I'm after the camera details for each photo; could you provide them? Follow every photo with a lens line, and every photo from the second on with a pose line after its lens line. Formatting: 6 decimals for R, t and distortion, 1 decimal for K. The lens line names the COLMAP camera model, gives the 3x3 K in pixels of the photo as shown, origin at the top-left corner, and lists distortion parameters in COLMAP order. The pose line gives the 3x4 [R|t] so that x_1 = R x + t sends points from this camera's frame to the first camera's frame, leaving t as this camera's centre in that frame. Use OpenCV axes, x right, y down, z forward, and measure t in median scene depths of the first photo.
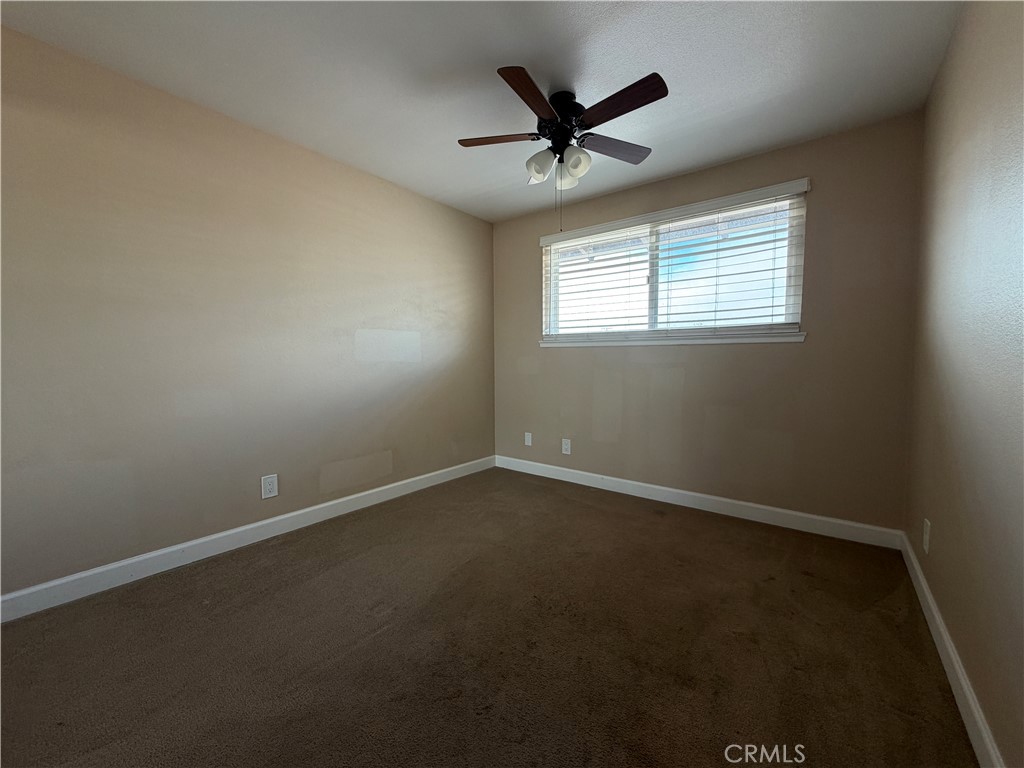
lens RADIAL K [[407.7, 0, 510.0], [0, 407.7, 384.0], [0, 0, 1]] dist [0.001520, -0.000138]
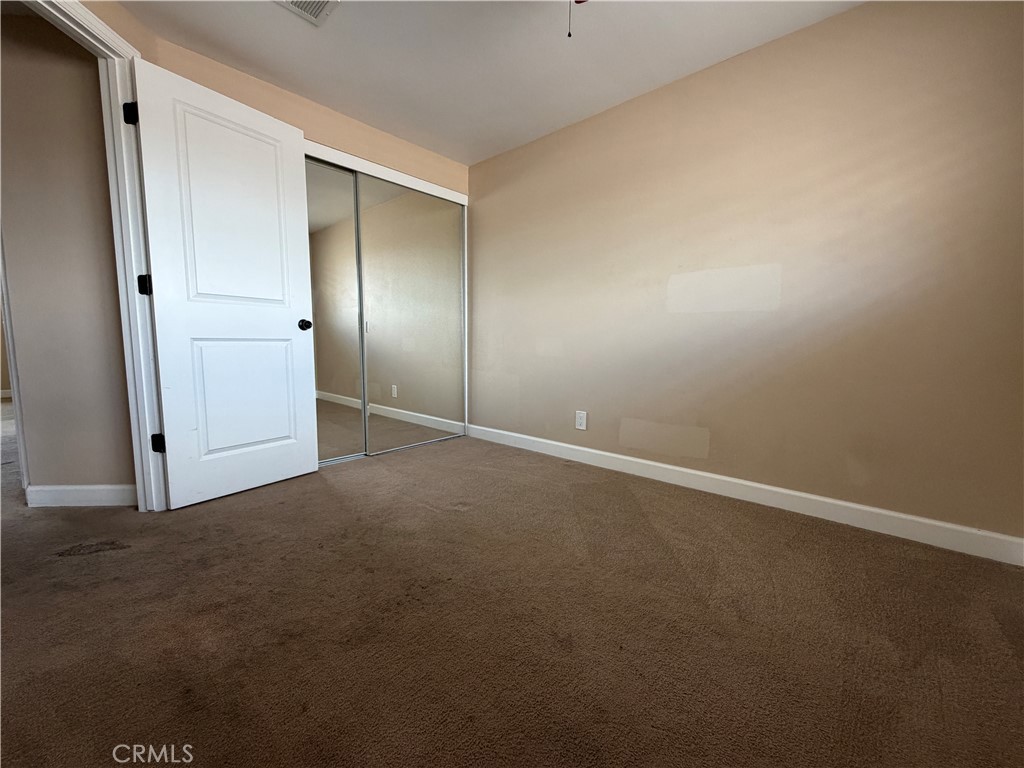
lens RADIAL K [[407.7, 0, 510.0], [0, 407.7, 384.0], [0, 0, 1]] dist [0.001520, -0.000138]
pose [[-0.059844, 0.113066, -0.991784, 0.617042], [-0.062711, 0.991176, 0.116781, 0.014781], [0.996236, 0.069184, -0.052225, 0.839983]]
